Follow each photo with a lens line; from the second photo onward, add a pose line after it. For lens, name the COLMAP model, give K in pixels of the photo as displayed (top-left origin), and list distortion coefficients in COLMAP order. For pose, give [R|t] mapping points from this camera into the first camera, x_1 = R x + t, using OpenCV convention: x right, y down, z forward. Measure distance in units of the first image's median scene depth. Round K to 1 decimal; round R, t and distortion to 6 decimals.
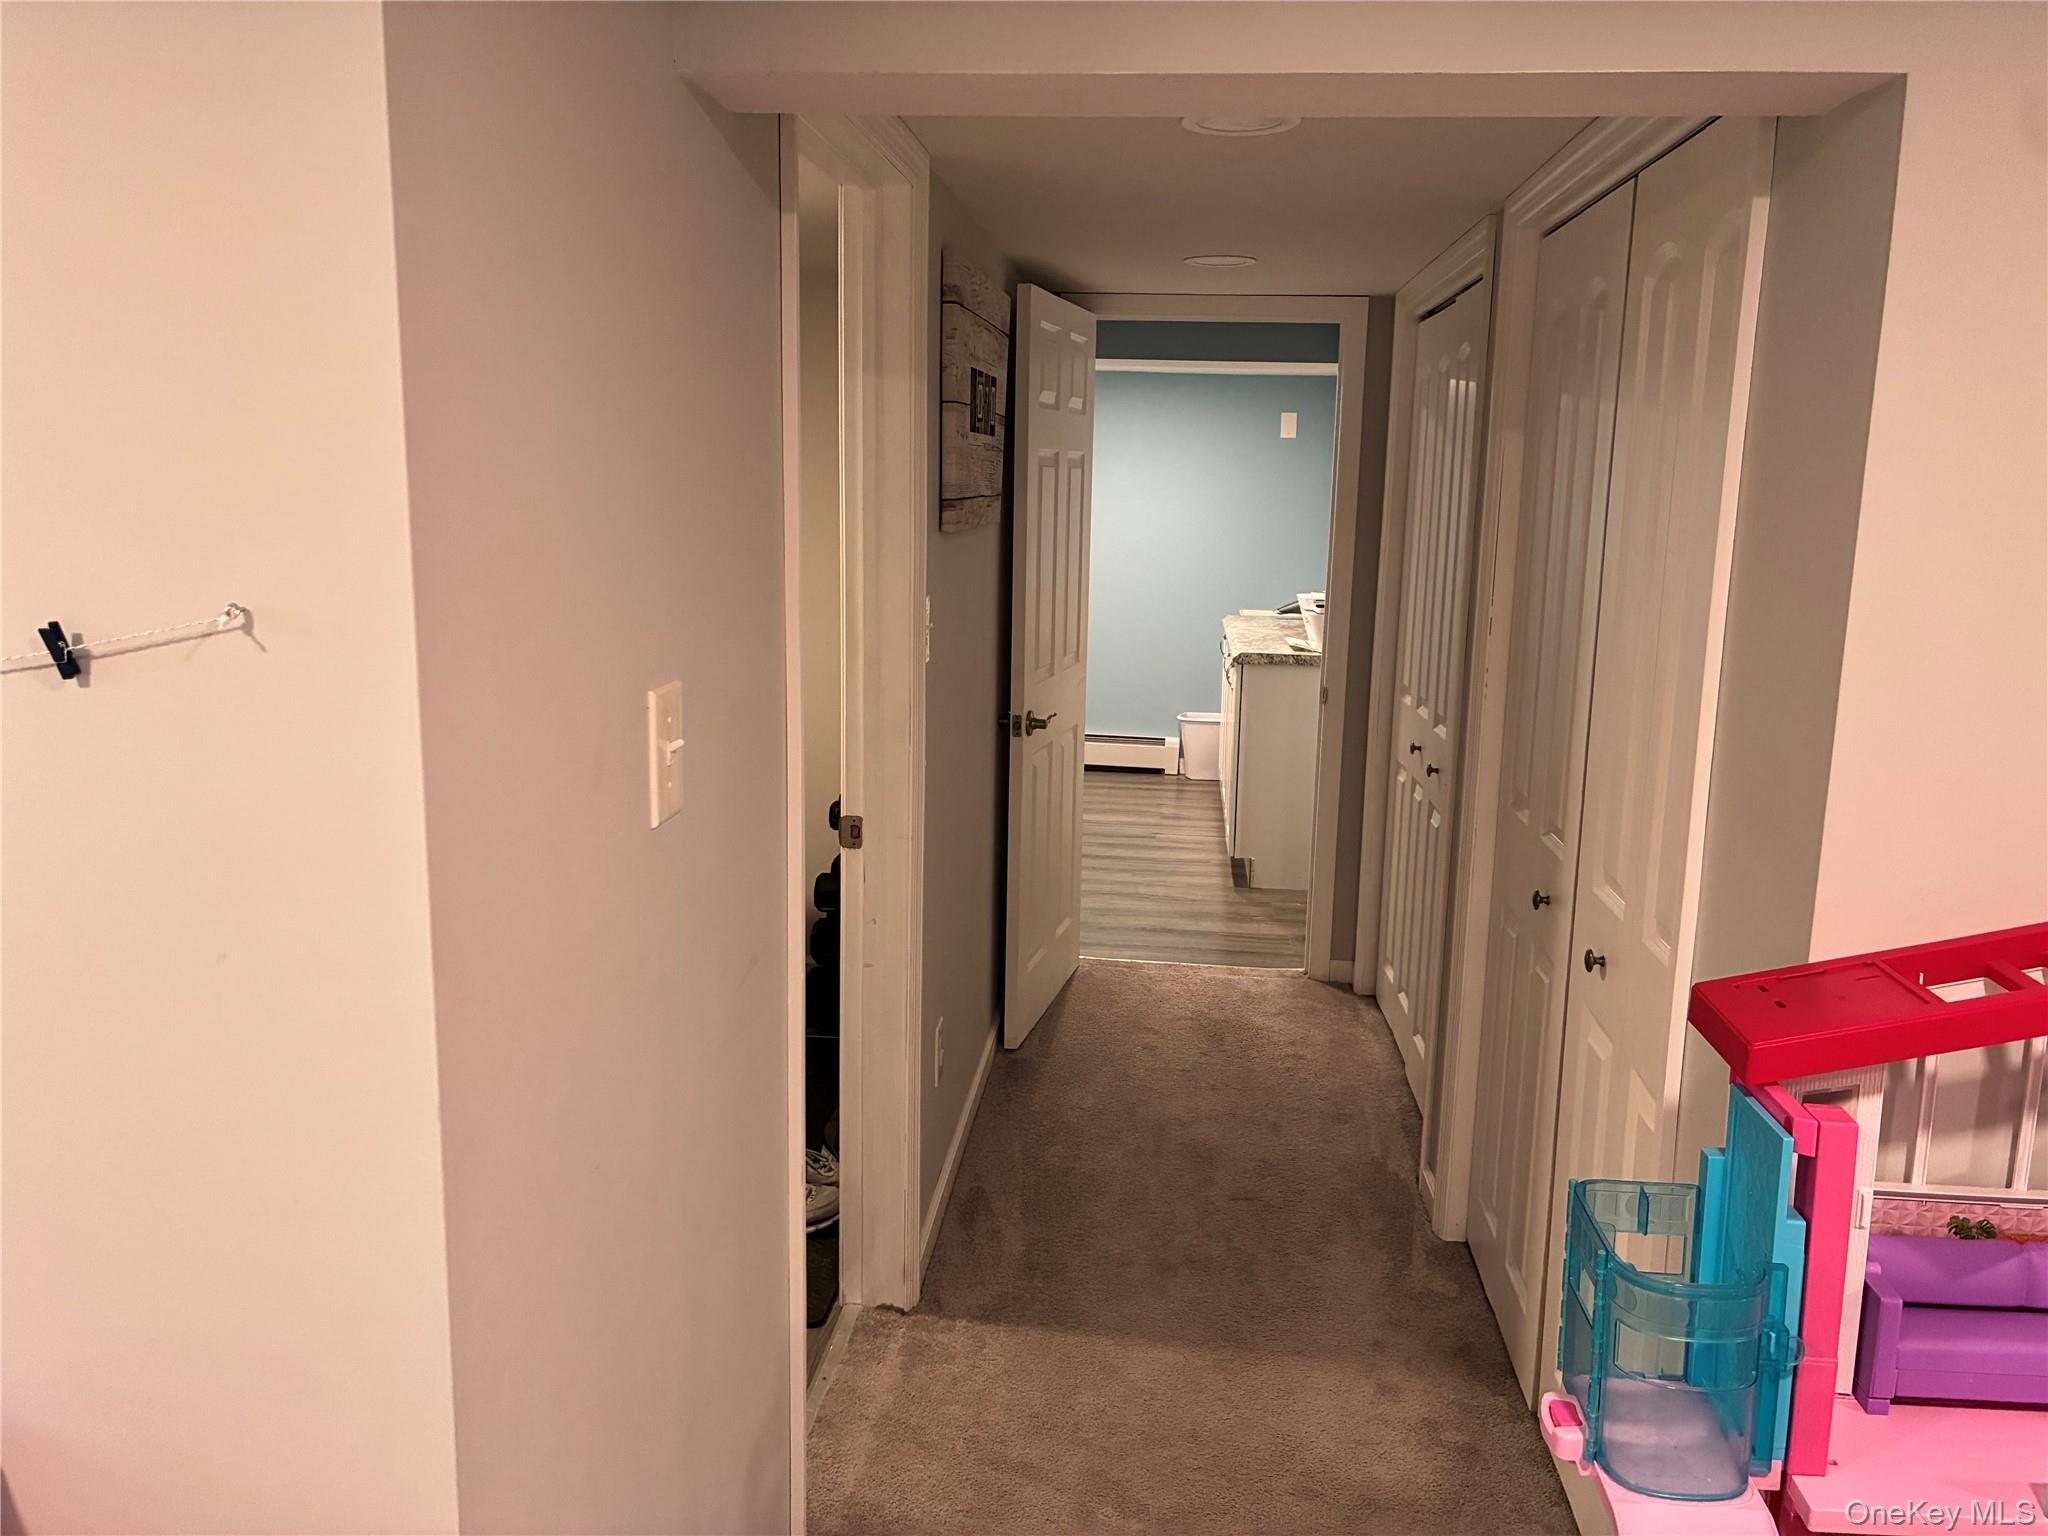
lens RADIAL K [[1558.1, 0, 1025.1], [0, 1558.1, 762.6], [0, 0, 1]] dist [0.051433, -0.060115]
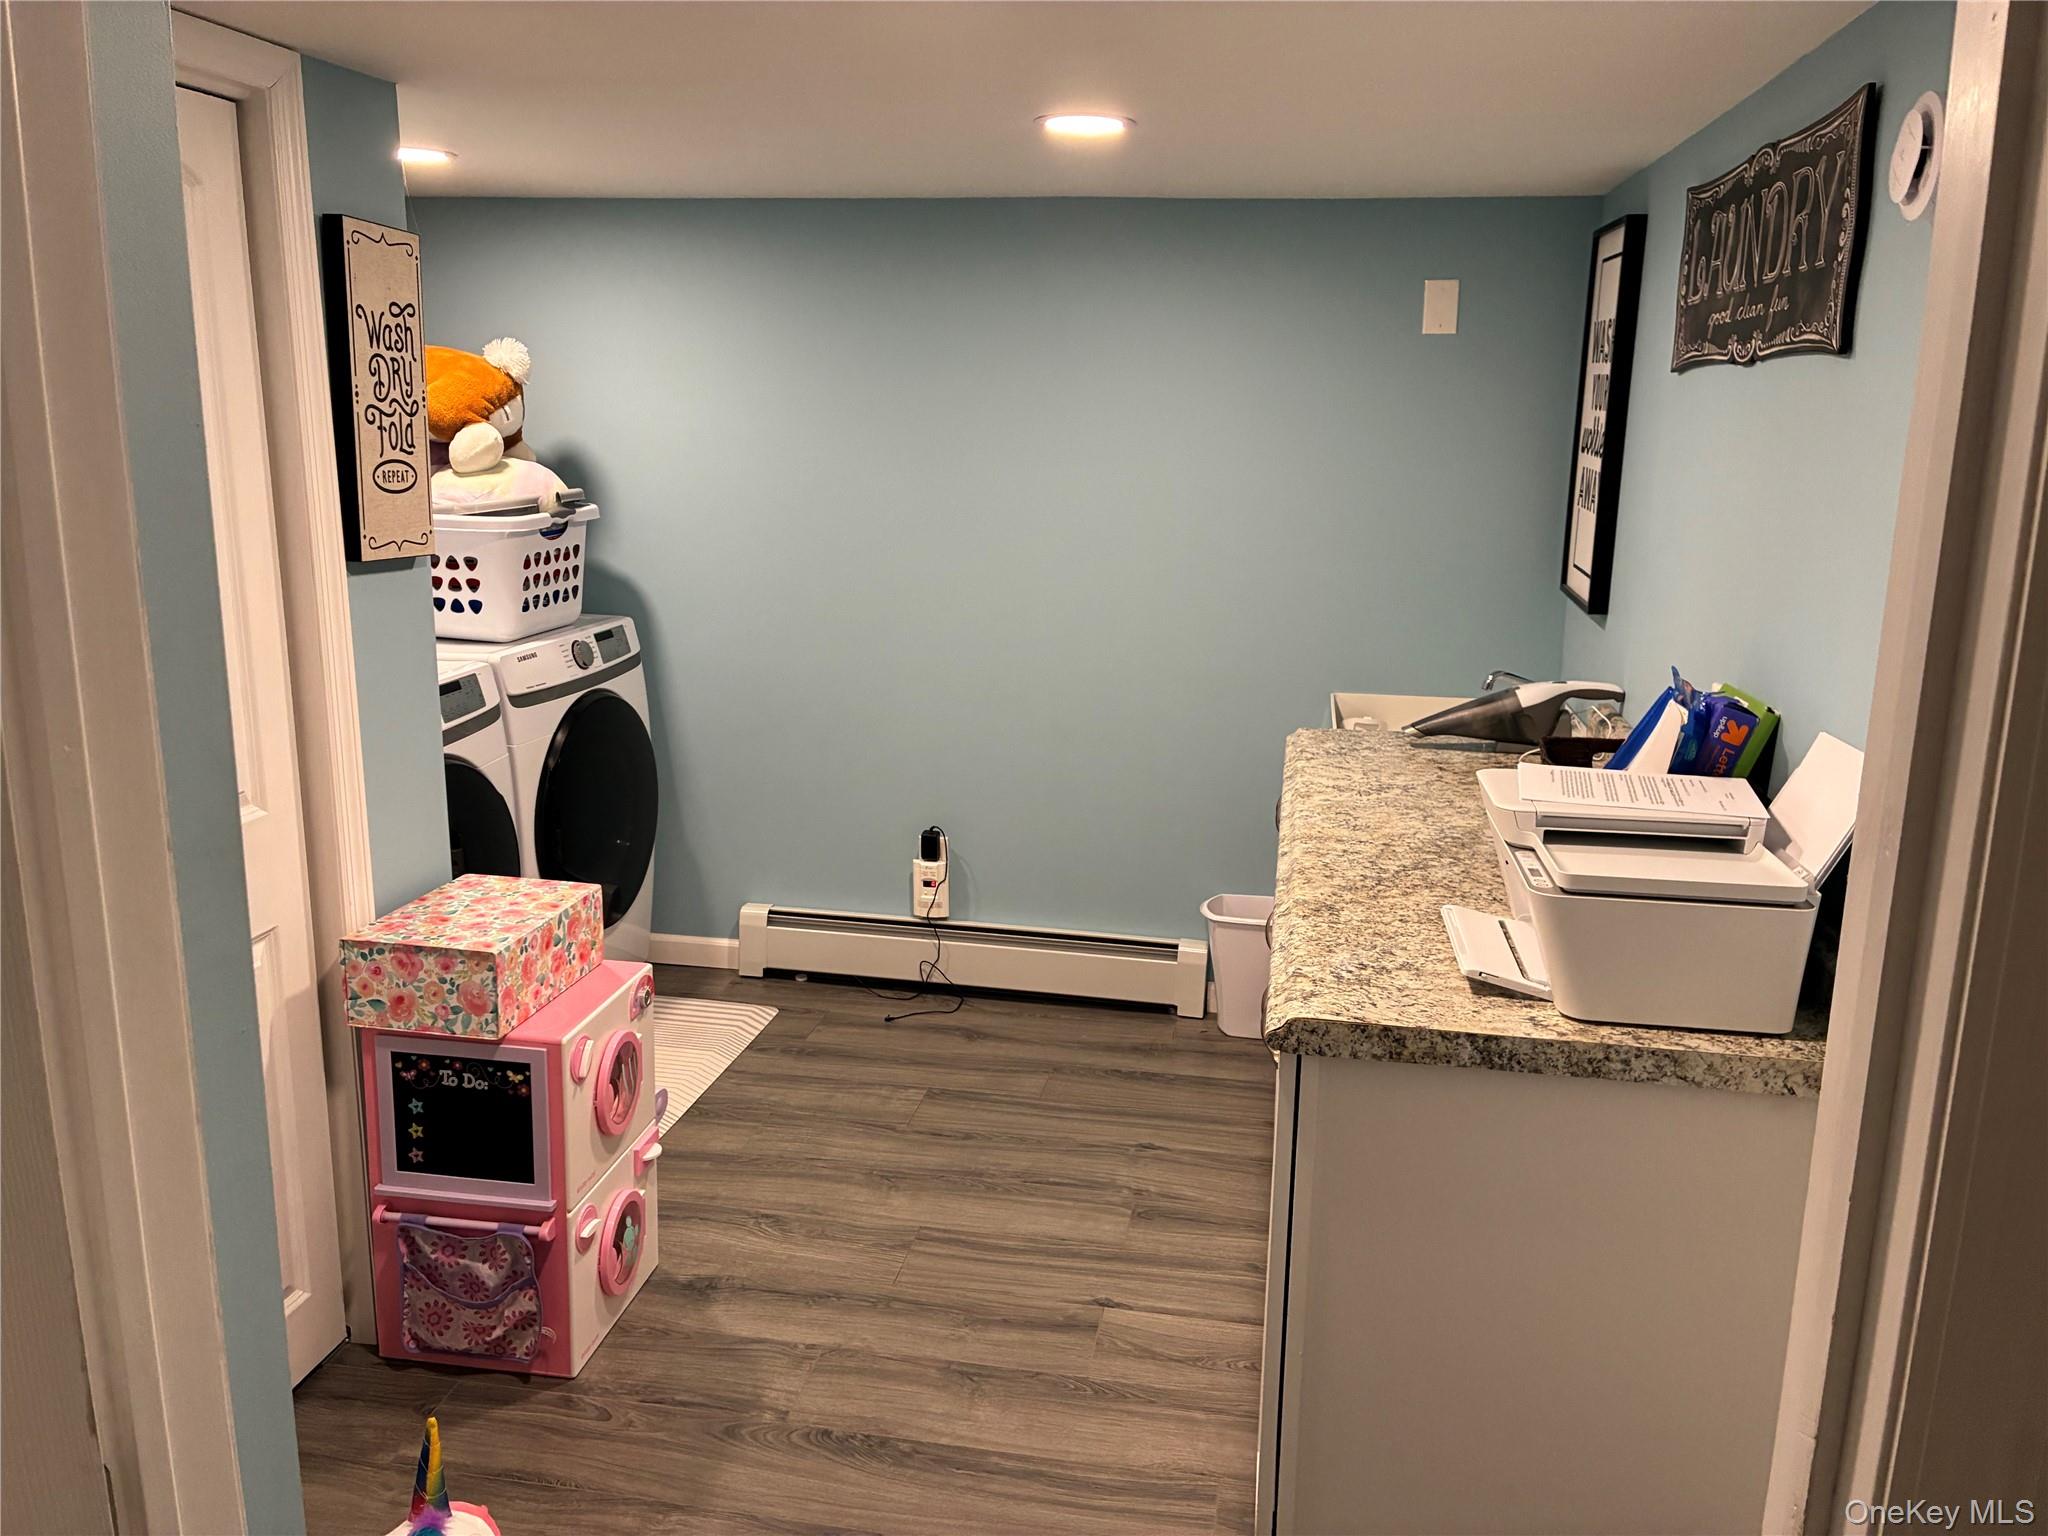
lens RADIAL K [[1558.1, 0, 1026.6], [0, 1558.1, 768.1], [0, 0, 1]] dist [0.051433, -0.060115]
pose [[0.997217, 0.008875, -0.074025, 0.078727], [-0.005979, 0.999212, 0.039240, -0.092314], [0.074315, -0.038688, 0.996484, 0.505084]]
